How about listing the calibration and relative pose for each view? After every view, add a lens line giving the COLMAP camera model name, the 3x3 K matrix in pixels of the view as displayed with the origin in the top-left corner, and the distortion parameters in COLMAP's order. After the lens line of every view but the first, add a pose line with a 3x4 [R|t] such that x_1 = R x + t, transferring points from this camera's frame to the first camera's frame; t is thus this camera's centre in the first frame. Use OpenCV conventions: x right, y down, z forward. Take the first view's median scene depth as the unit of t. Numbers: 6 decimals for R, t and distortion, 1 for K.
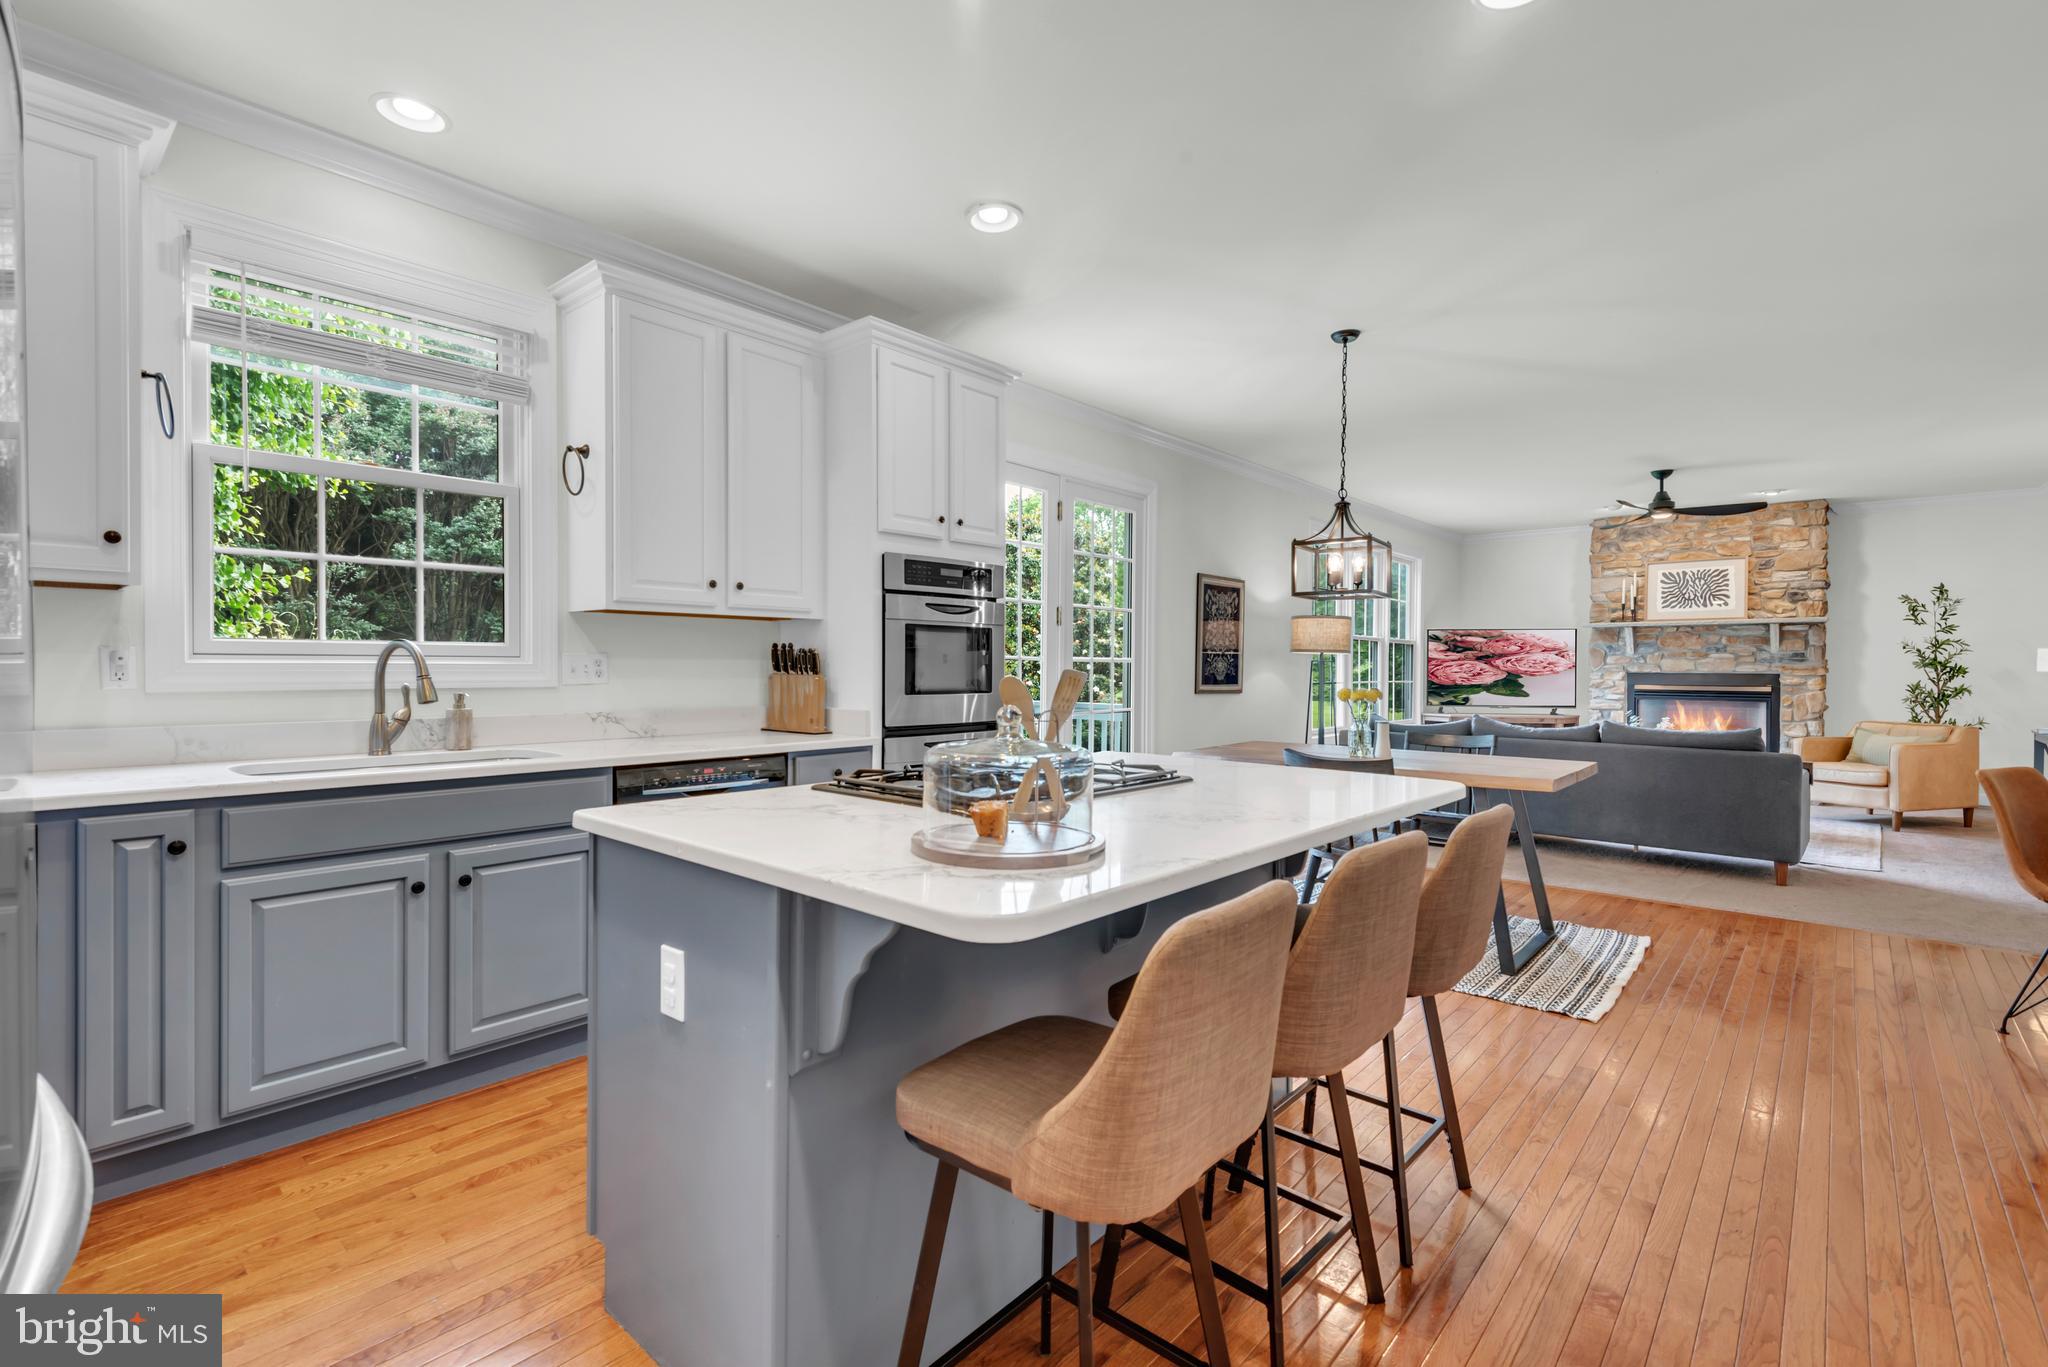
lens RADIAL K [[937.6, 0, 1039.6], [0, 937.6, 672.9], [0, 0, 1]] dist [0.038521, -0.012996]
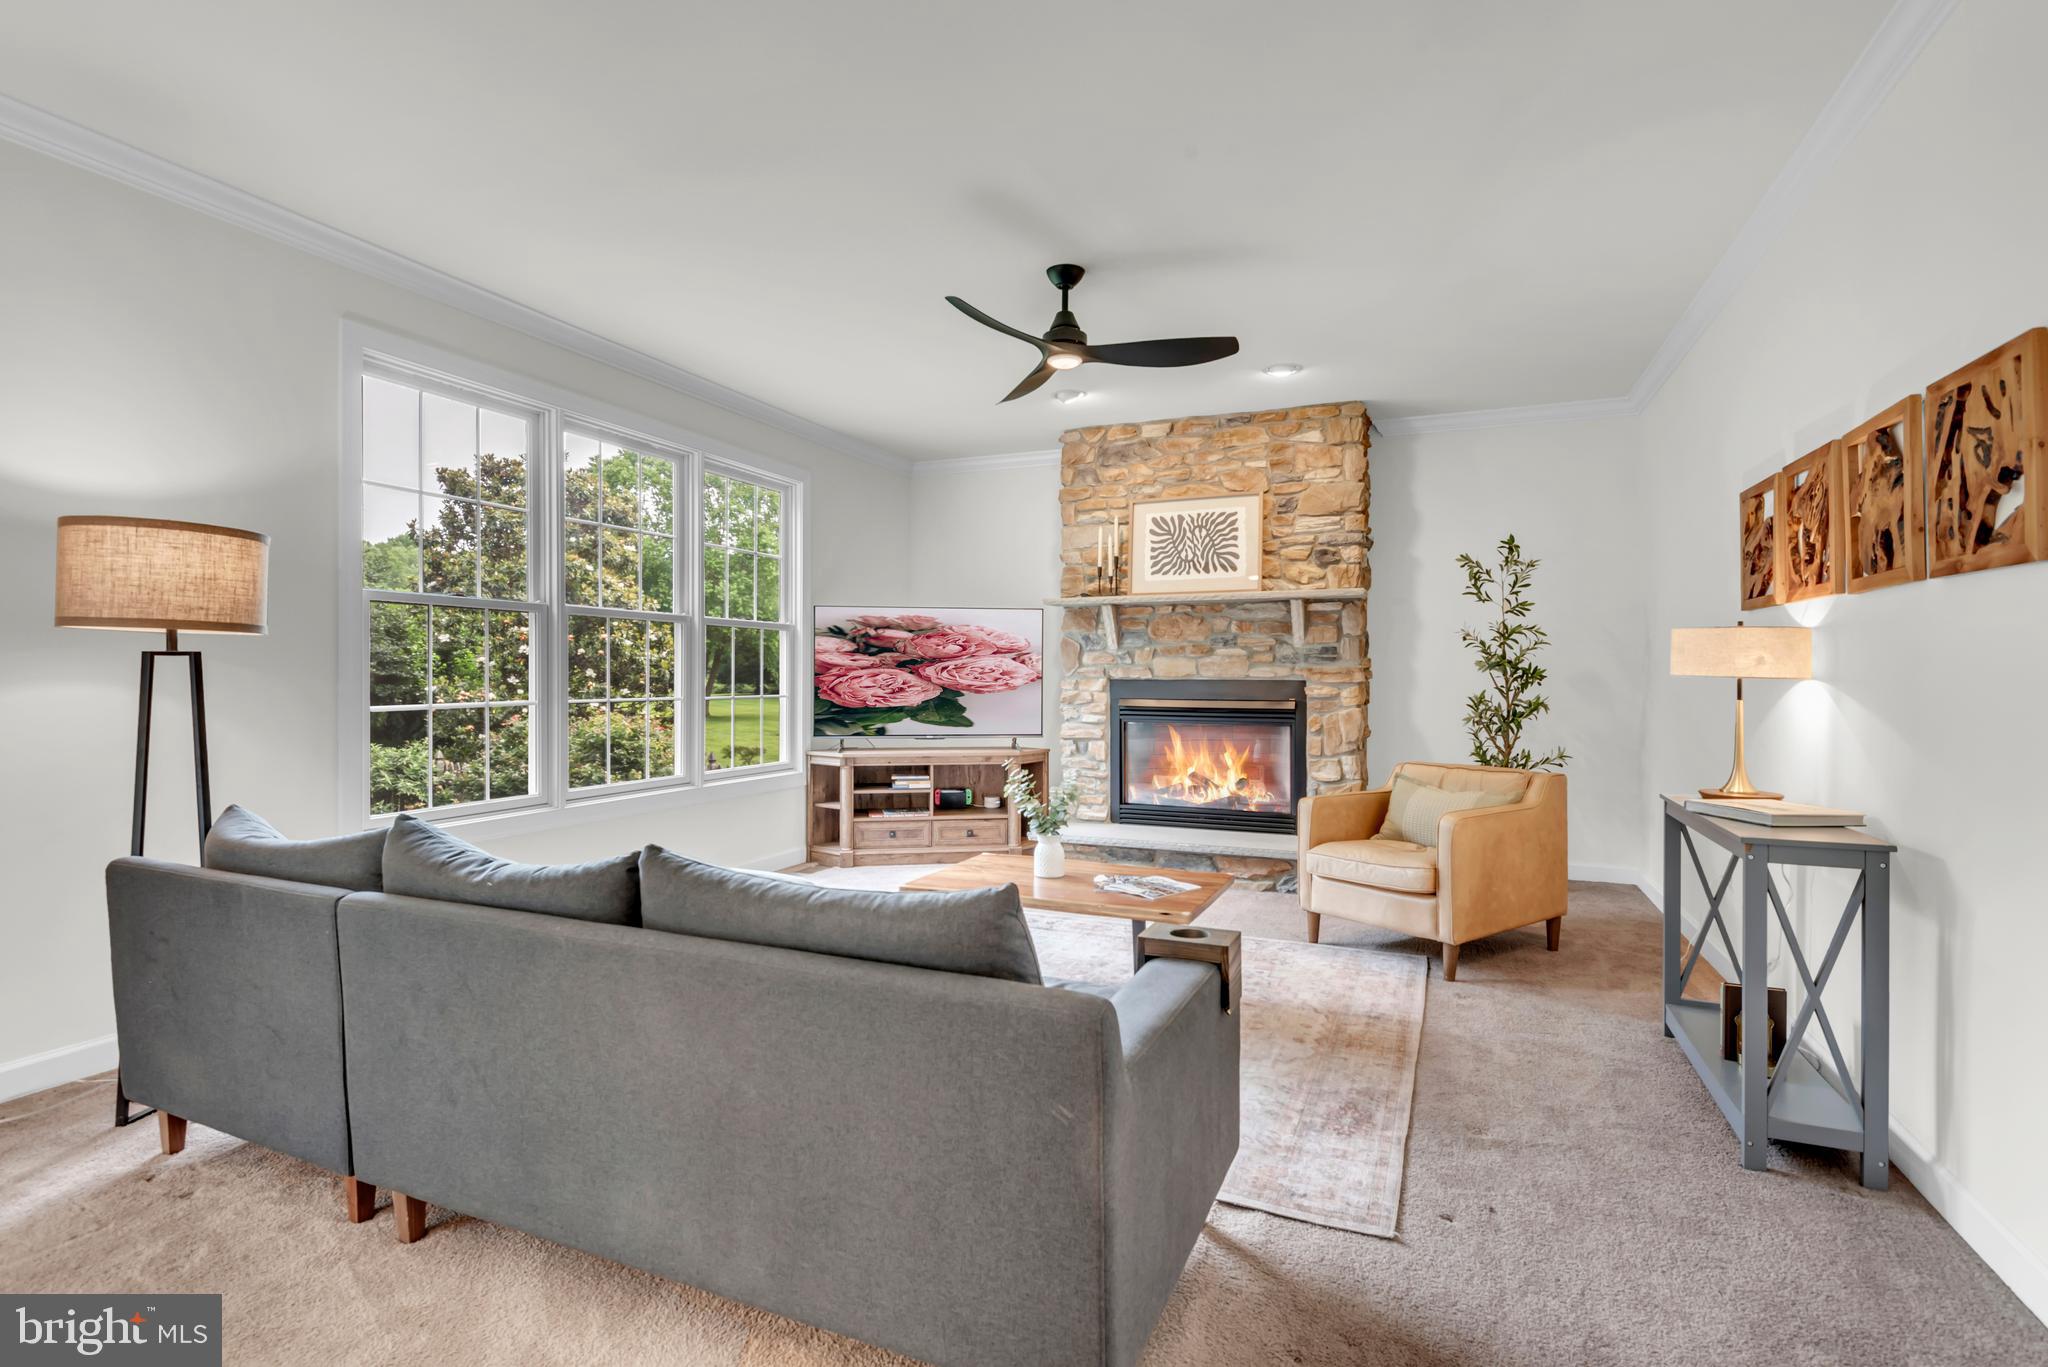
lens RADIAL K [[988.4, 0, 1030.5], [0, 988.4, 670.7], [0, 0, 1]] dist [0.053936, -0.041075]
pose [[0.952132, -0.001162, 0.305684, 0.407057], [0.003956, 0.999956, -0.008520, -0.000668], [-0.305660, 0.009321, 0.952095, 0.438742]]
